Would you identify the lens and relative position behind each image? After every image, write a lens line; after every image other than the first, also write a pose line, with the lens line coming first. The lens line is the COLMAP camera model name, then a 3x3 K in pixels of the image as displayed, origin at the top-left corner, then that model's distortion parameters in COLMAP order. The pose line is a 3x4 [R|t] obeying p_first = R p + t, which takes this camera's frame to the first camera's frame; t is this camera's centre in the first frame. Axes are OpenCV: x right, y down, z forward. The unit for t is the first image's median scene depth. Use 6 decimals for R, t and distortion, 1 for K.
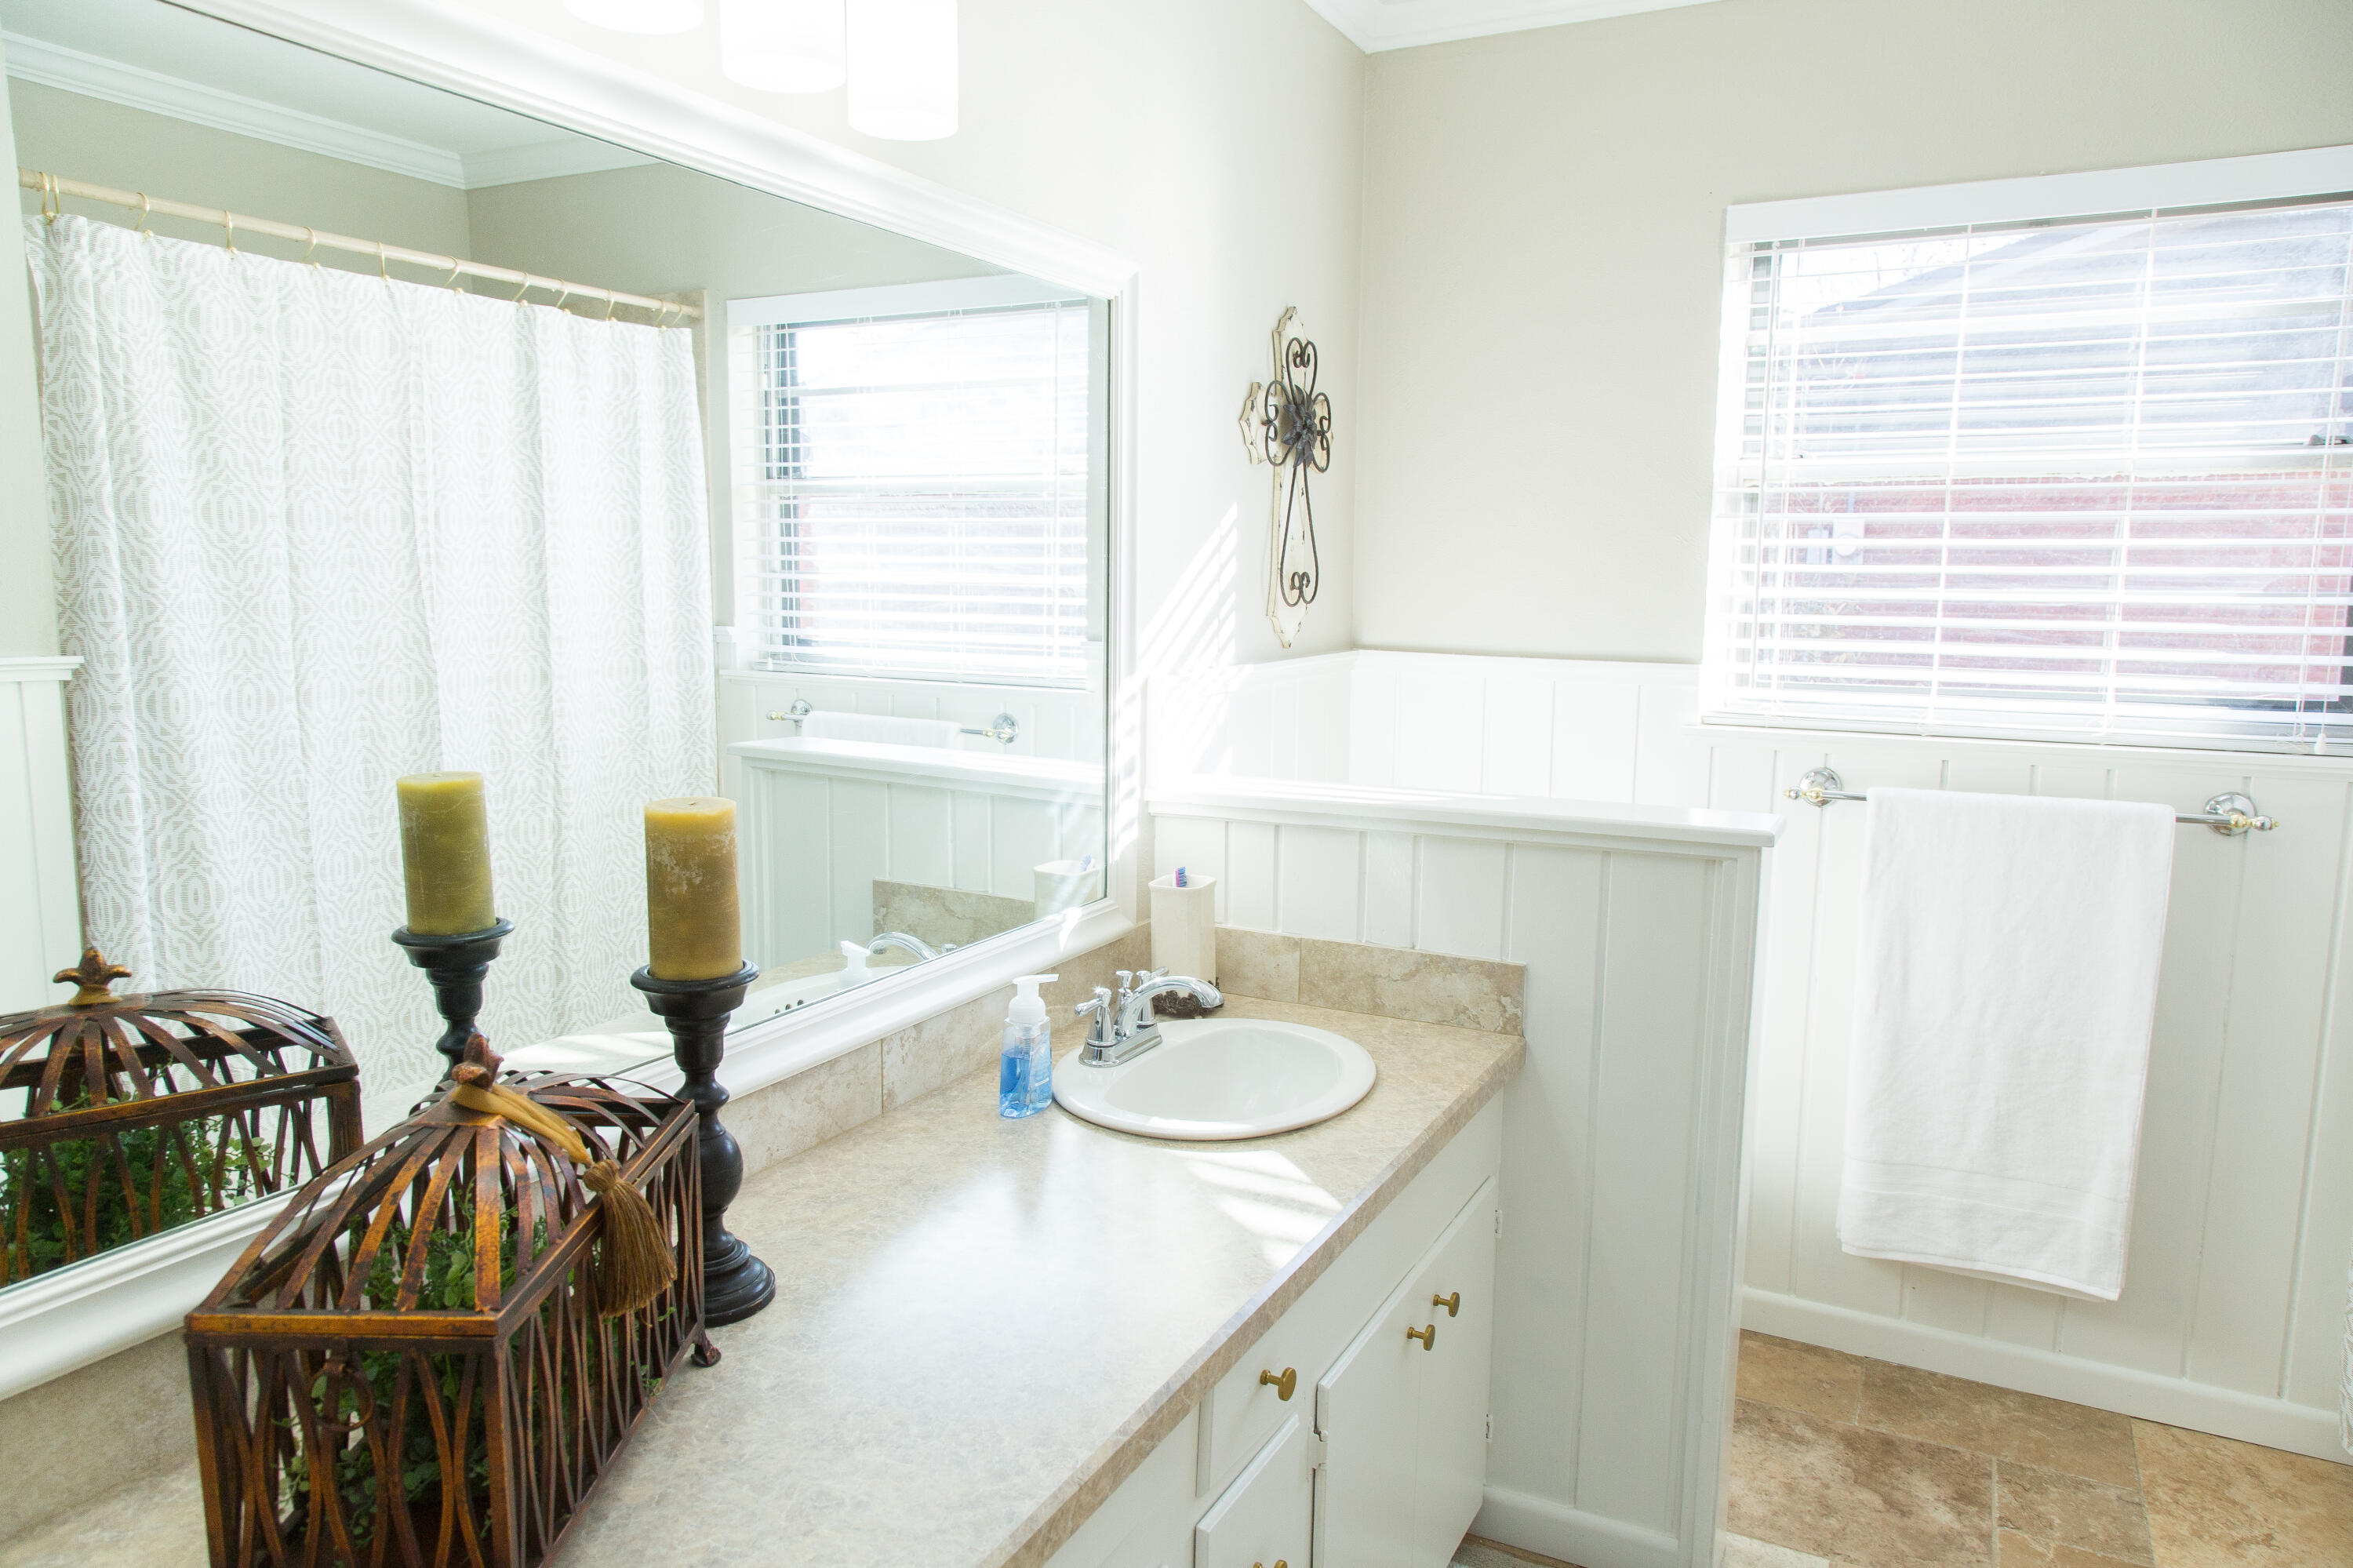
lens RADIAL K [[1573.5, 0, 1158.8], [0, 1573.5, 793.9], [0, 0, 1]] dist [-0.001822, 0.001639]
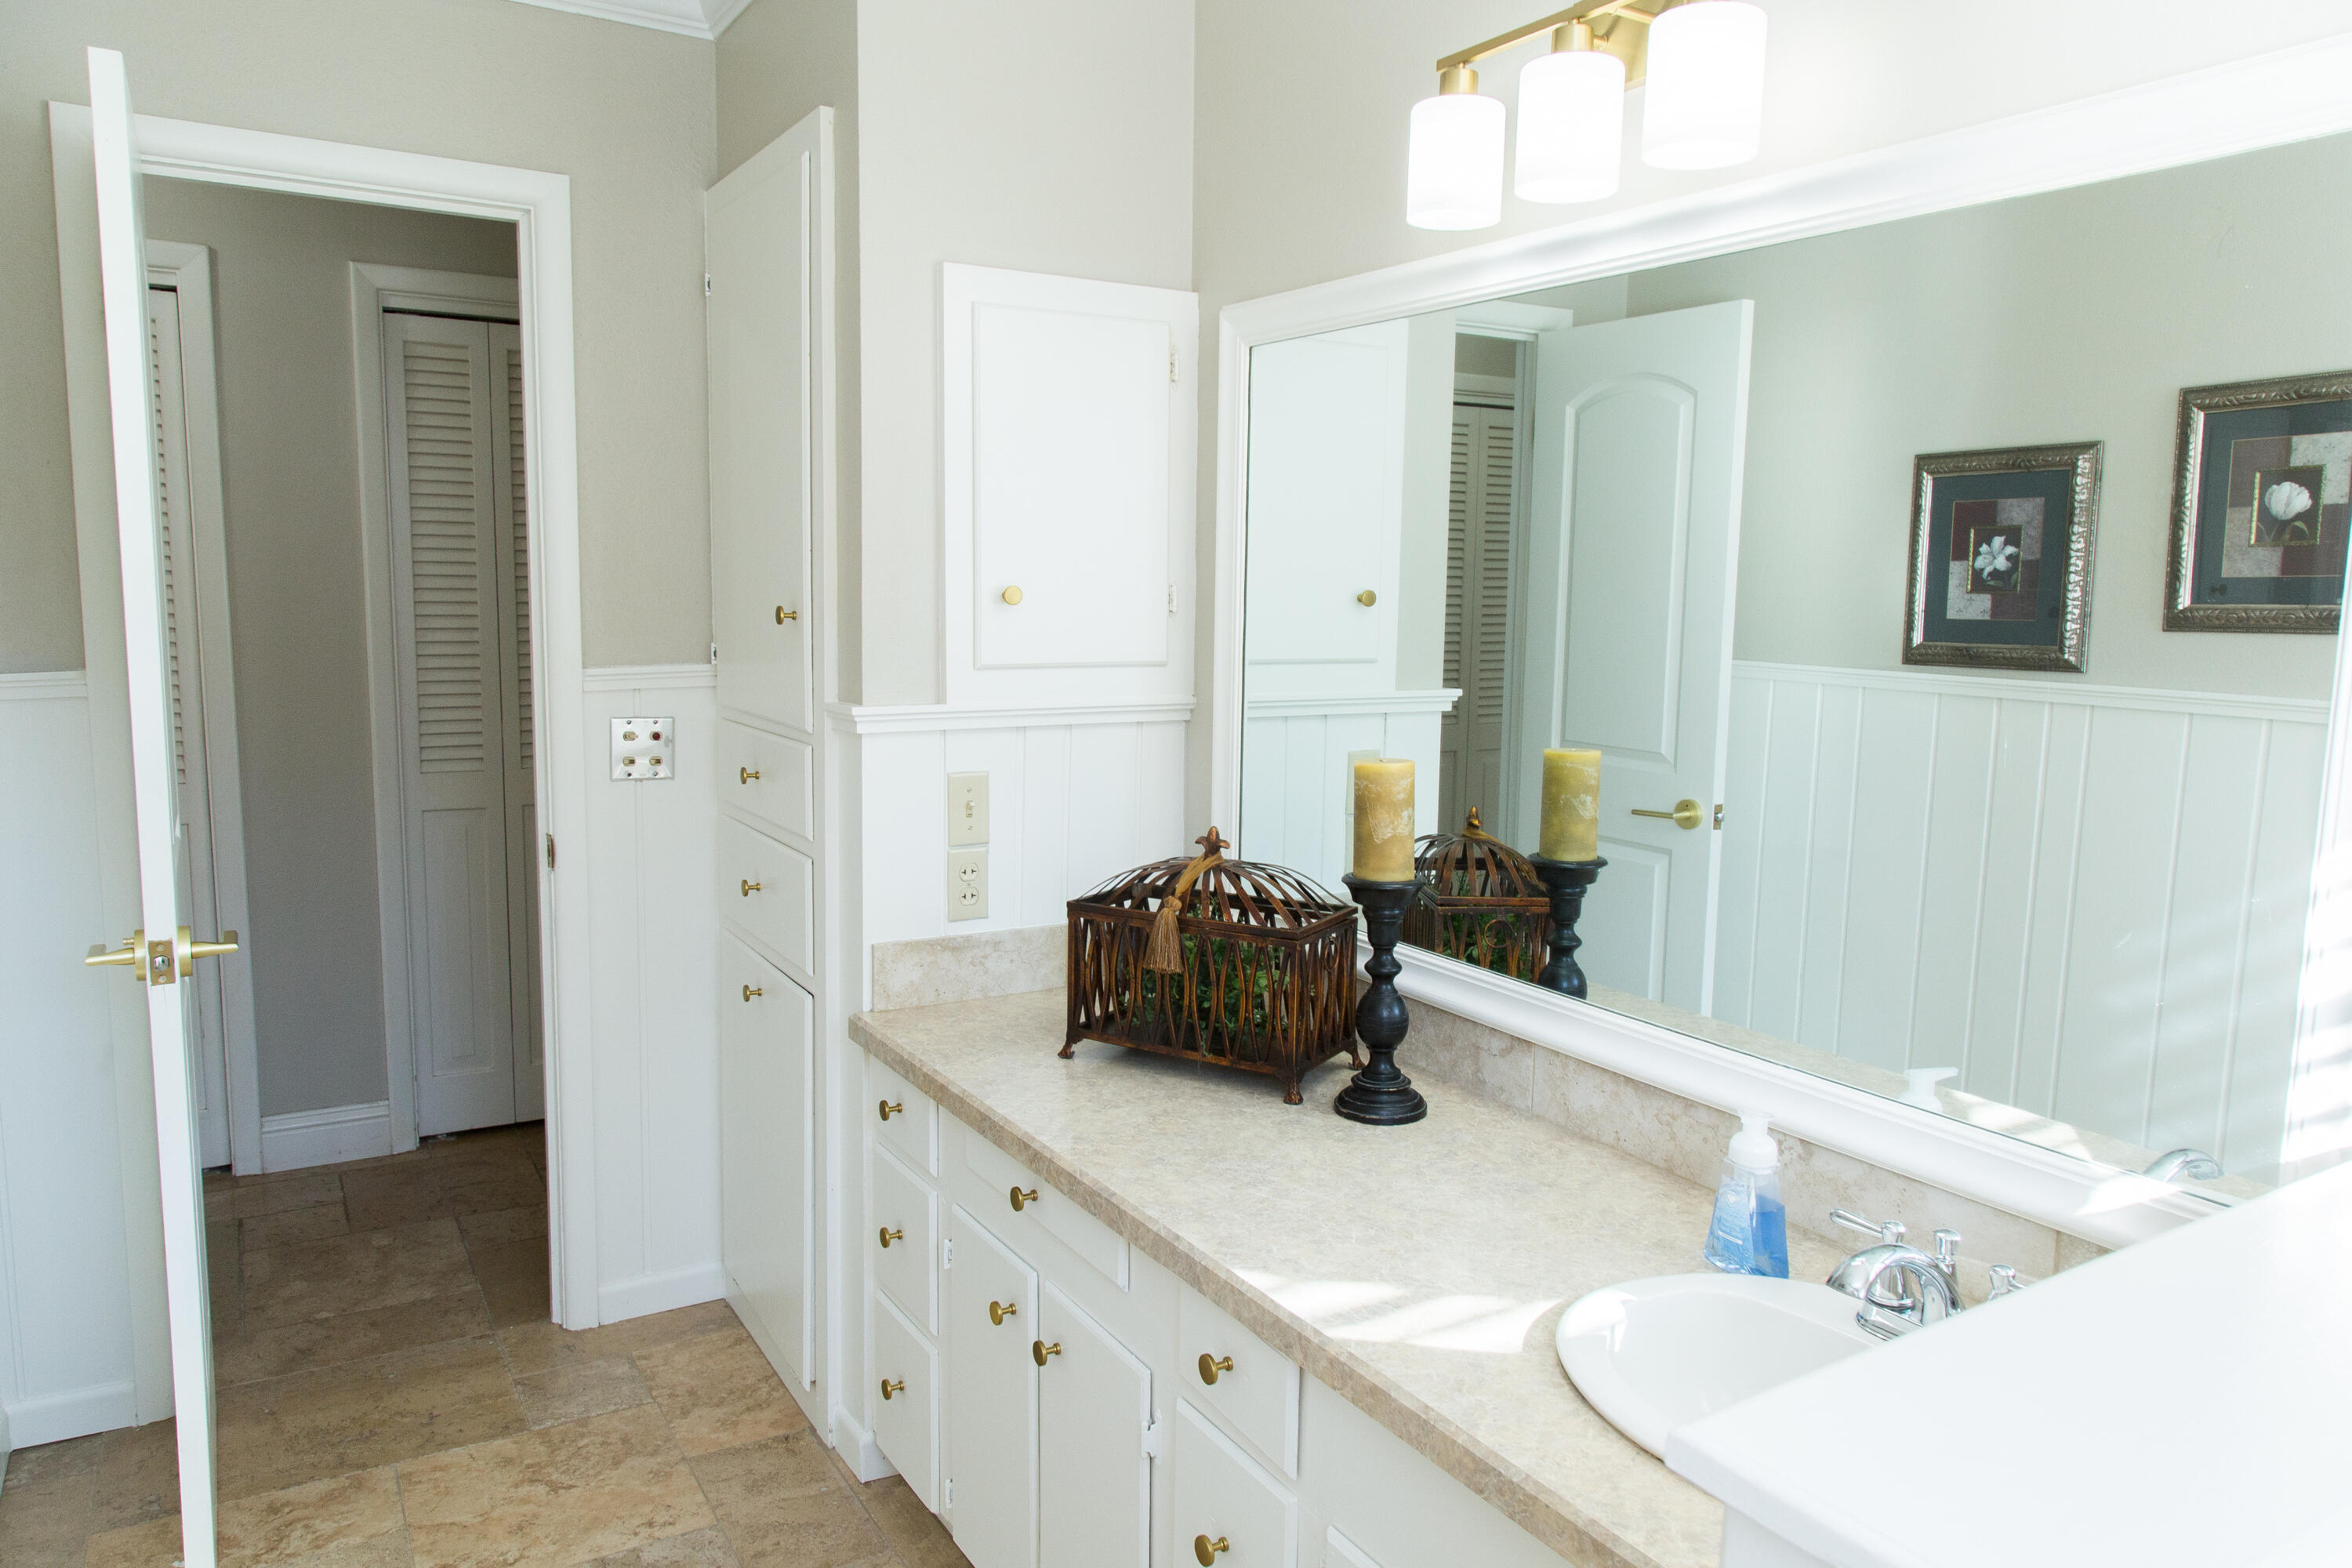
lens RADIAL K [[1572.8, 0, 1158.3], [0, 1572.8, 793.9], [0, 0, 1]] dist [-0.001822, 0.001639]
pose [[-0.516456, 0.097450, -0.850751, 0.590202], [-0.142998, 0.969738, 0.197887, -0.124904], [0.844290, 0.223855, -0.486892, 0.859667]]
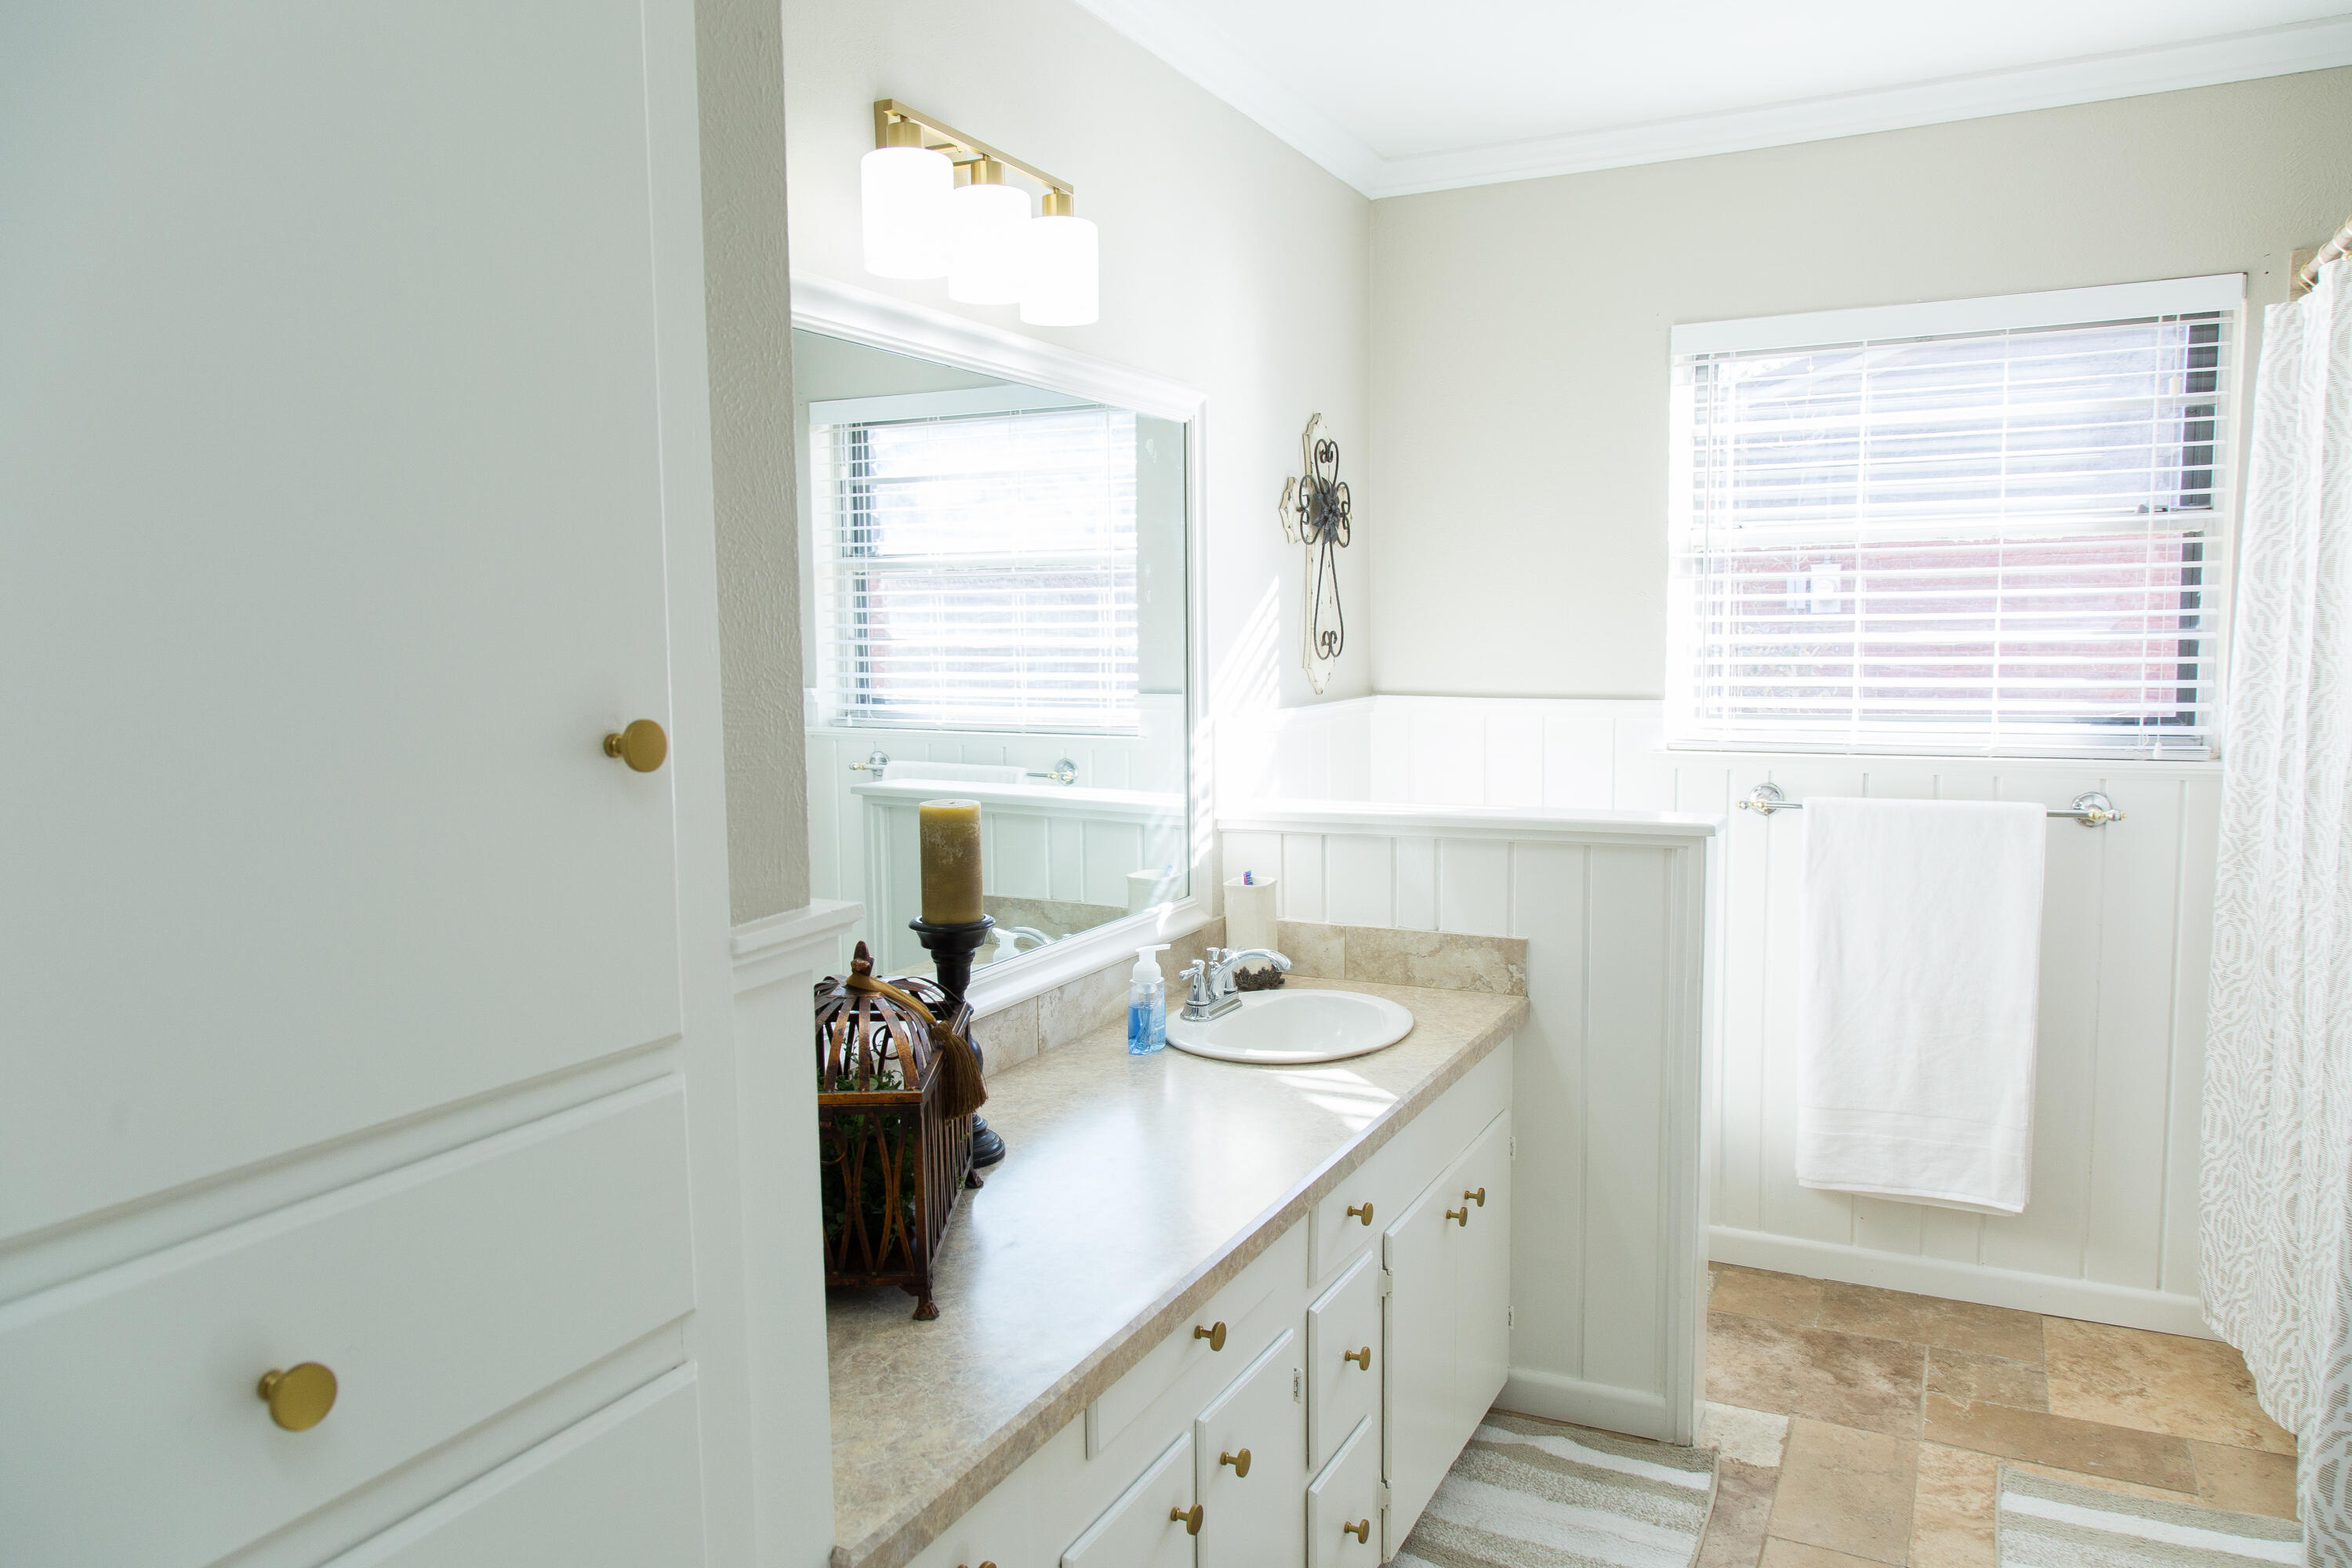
lens RADIAL K [[1662.7, 0, 1167.7], [0, 1662.7, 788.5], [0, 0, 1]] dist [0.013503, -0.003357]
pose [[0.999514, -0.023222, 0.020792, -0.071943], [0.024109, 0.998764, -0.043468, 0.035969], [-0.019757, 0.043948, 0.998838, -0.298847]]
